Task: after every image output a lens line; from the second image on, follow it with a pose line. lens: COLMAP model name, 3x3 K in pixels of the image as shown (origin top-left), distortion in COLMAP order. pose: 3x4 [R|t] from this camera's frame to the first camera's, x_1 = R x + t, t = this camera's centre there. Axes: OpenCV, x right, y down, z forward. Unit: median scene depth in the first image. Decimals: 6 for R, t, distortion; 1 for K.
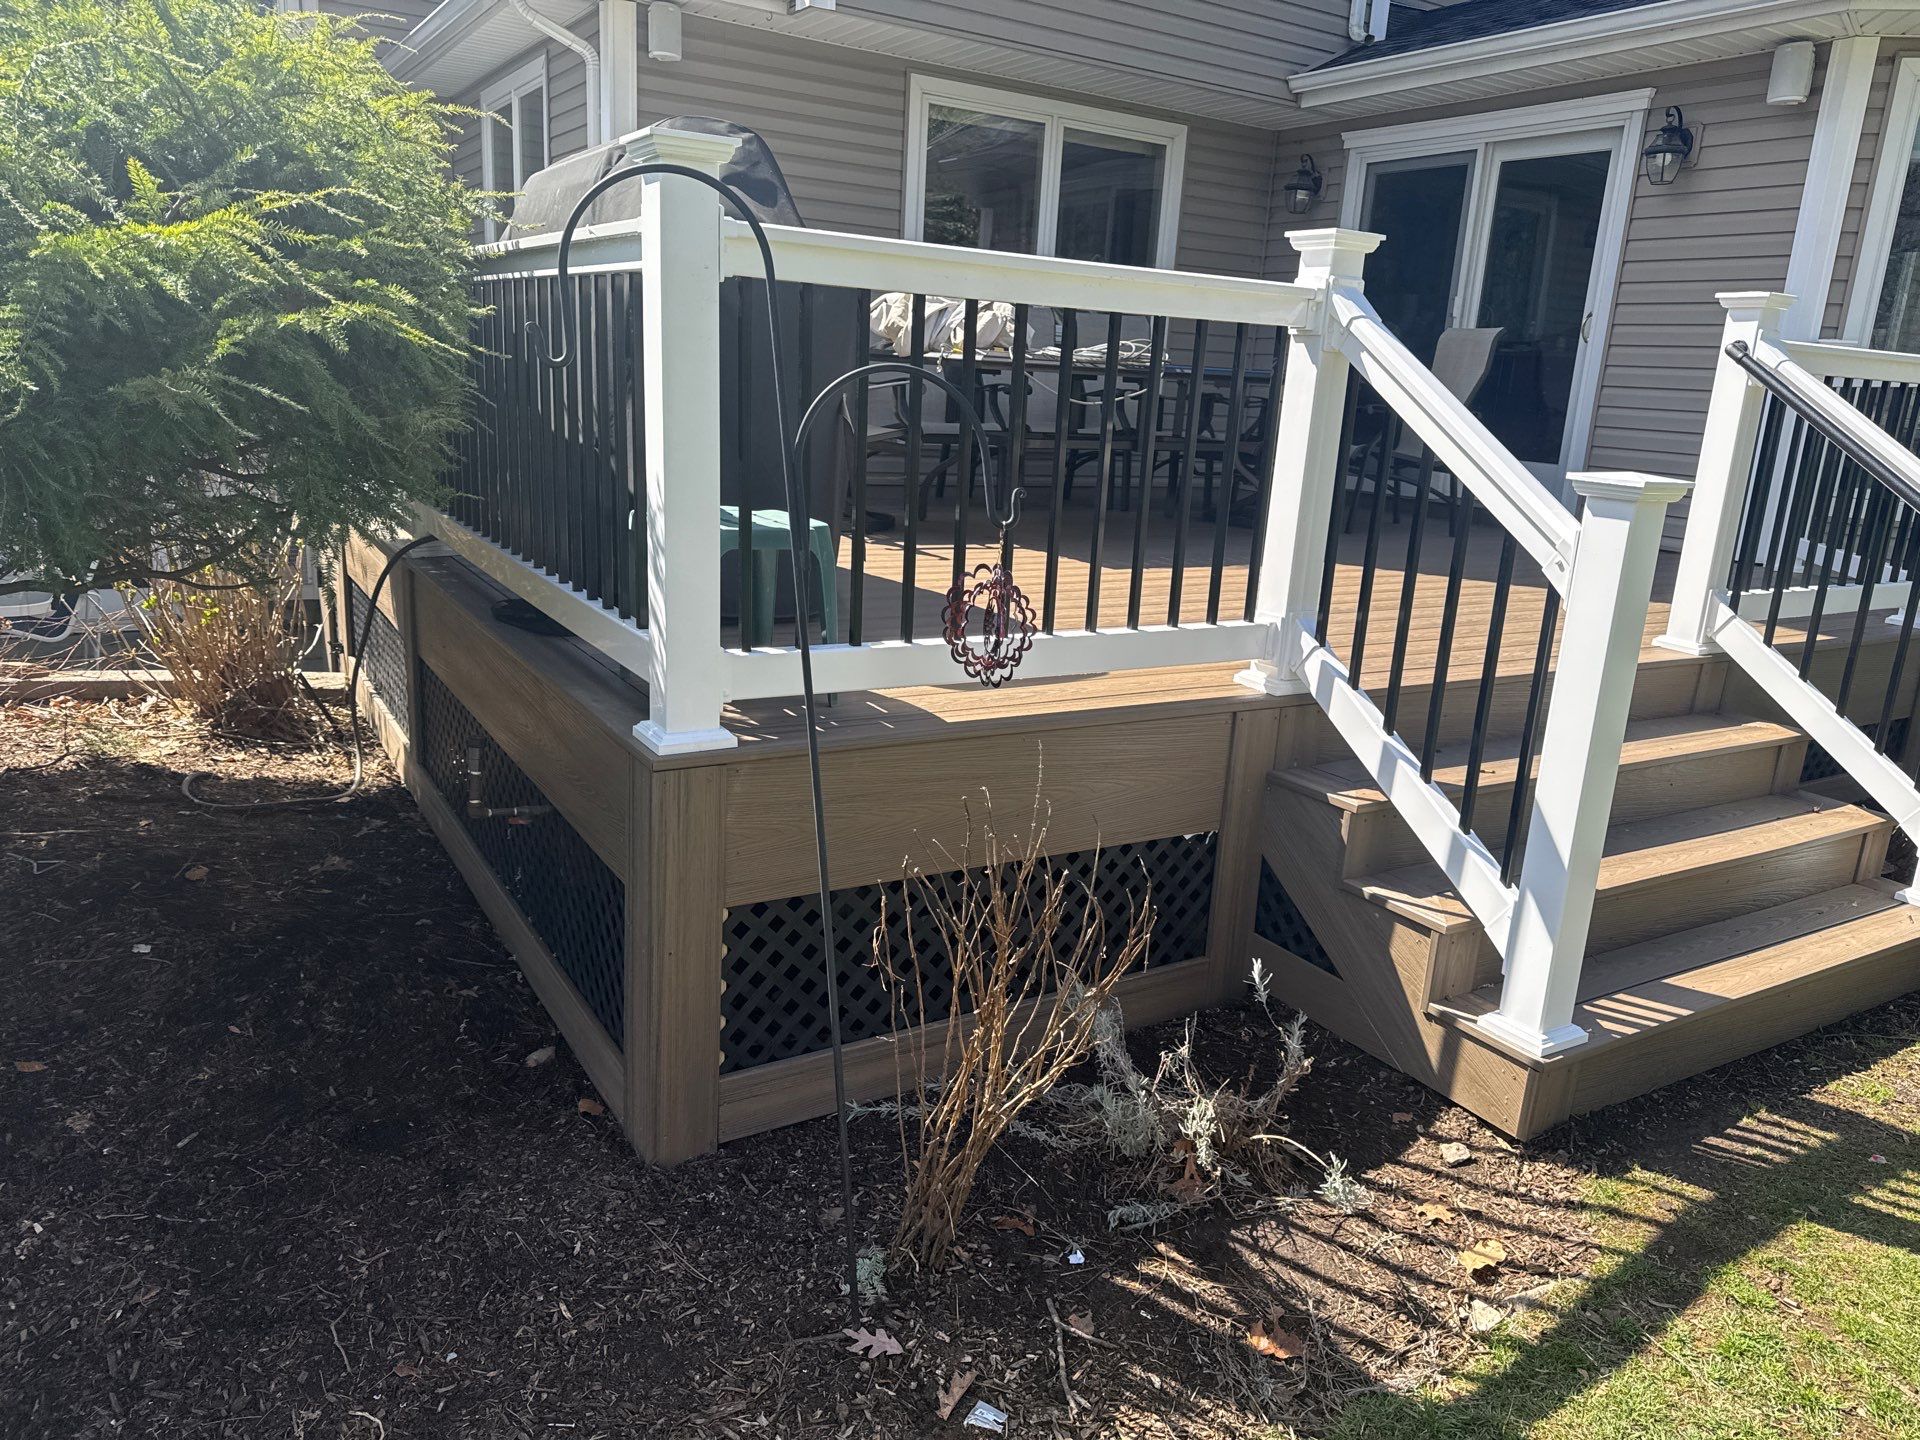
lens RADIAL K [[1359.4, 0, 965.7], [0, 1359.4, 728.9], [0, 0, 1]] dist [0.000172, -0.007161]
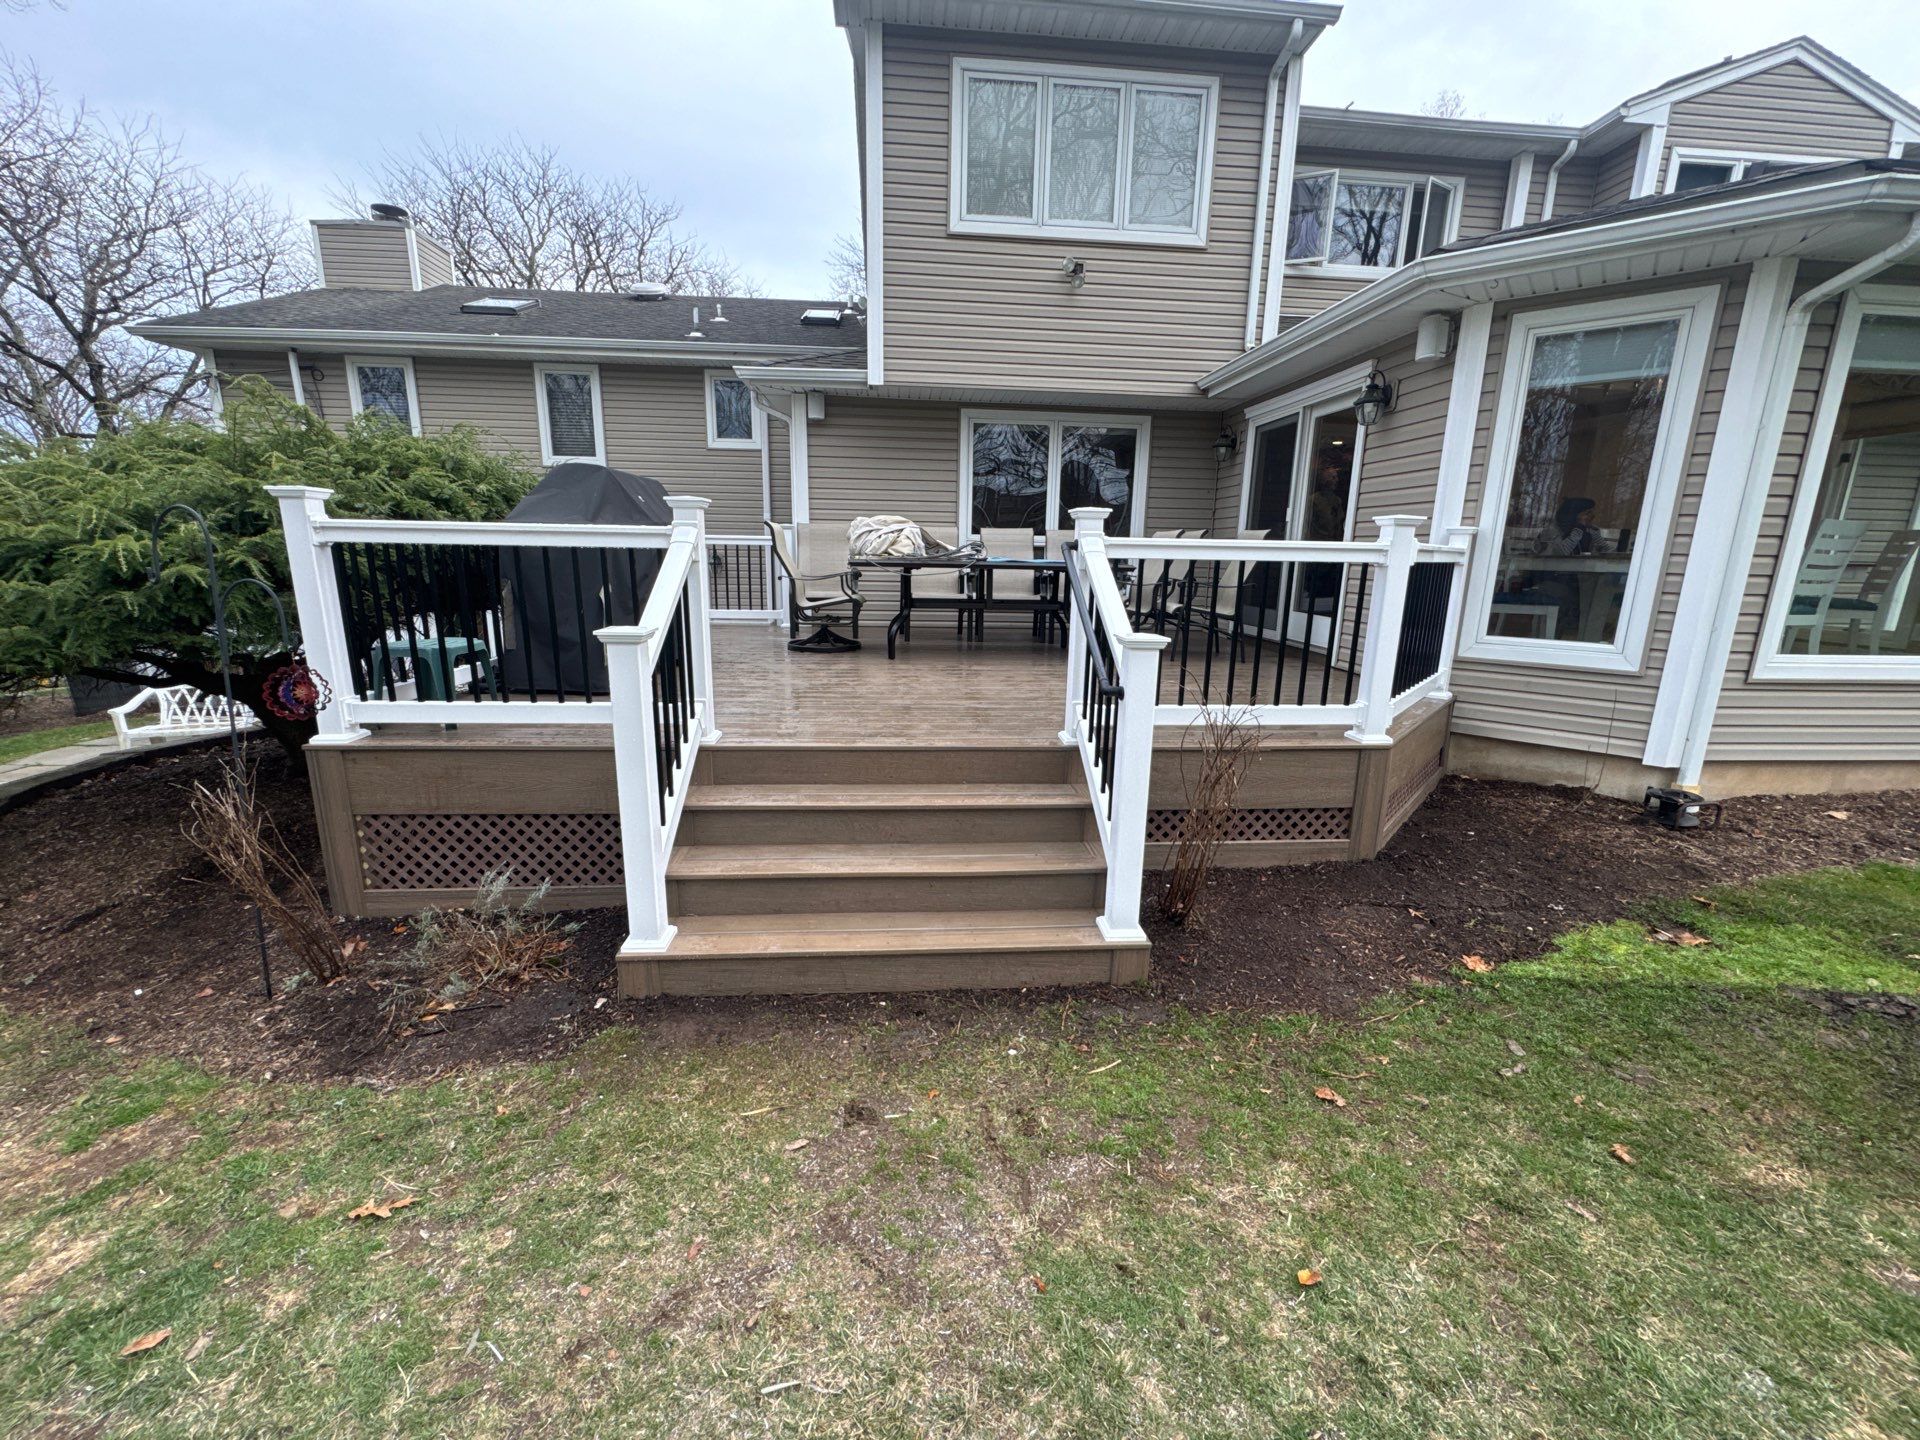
lens RADIAL K [[767.8, 0, 956.6], [0, 767.8, 712.0], [0, 0, 1]] dist [-0.006593, 0.003150]
pose [[0.888425, 0.060548, -0.455010, 0.719004], [-0.090413, 0.994926, -0.044140, -0.037750], [0.450029, 0.080354, 0.889391, 0.160041]]
